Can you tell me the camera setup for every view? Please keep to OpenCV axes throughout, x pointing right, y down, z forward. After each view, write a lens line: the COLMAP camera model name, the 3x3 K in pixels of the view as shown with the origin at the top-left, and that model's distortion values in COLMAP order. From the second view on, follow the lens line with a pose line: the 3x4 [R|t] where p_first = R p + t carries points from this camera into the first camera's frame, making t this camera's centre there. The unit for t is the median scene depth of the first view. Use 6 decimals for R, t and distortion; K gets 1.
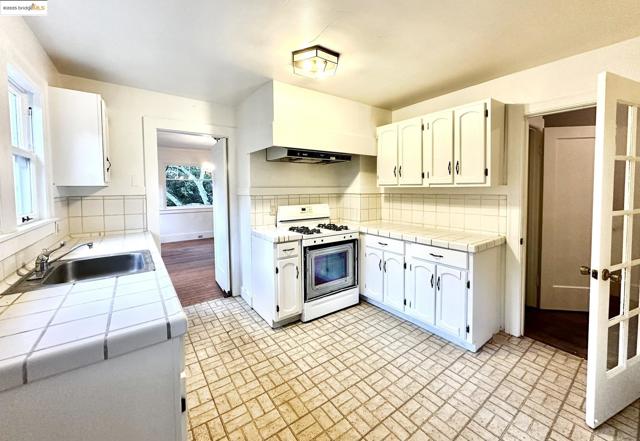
lens RADIAL K [[252.3, 0, 321.9], [0, 252.3, 200.0], [0, 0, 1]] dist [0.000026, 0.000015]
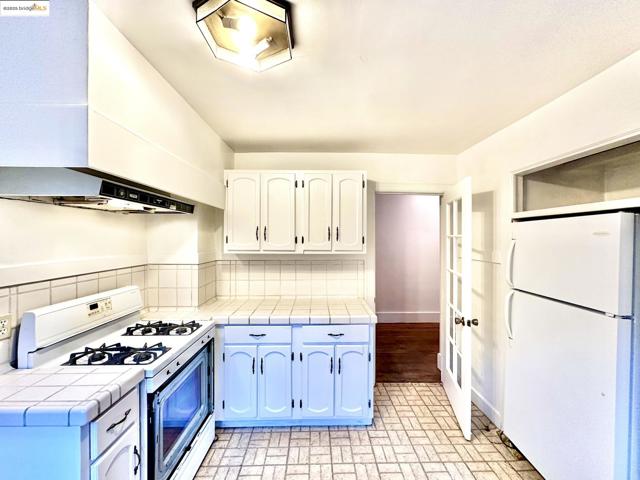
lens RADIAL K [[259.9, 0, 320.0], [0, 259.9, 240.0], [0, 0, 1]] dist [-0.000149, -0.000112]
pose [[0.581047, 0.004322, 0.813858, -0.269962], [0.032584, 0.999061, -0.028568, -0.072128], [-0.813217, 0.043118, 0.580361, 0.437942]]
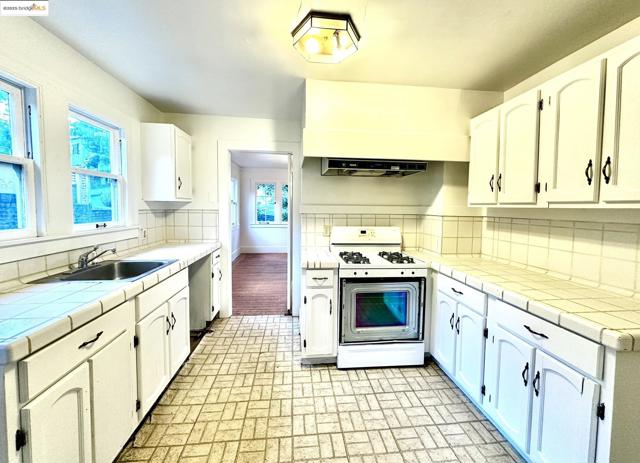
lens RADIAL K [[253.3, 0, 323.0], [0, 253.3, 221.8], [0, 0, 1]] dist [0.000415, 0.000213]
pose [[0.867863, 0.047039, -0.494572, 0.270010], [-0.041394, 0.998892, 0.022368, -0.011775], [0.495077, 0.001060, 0.868849, 0.248312]]
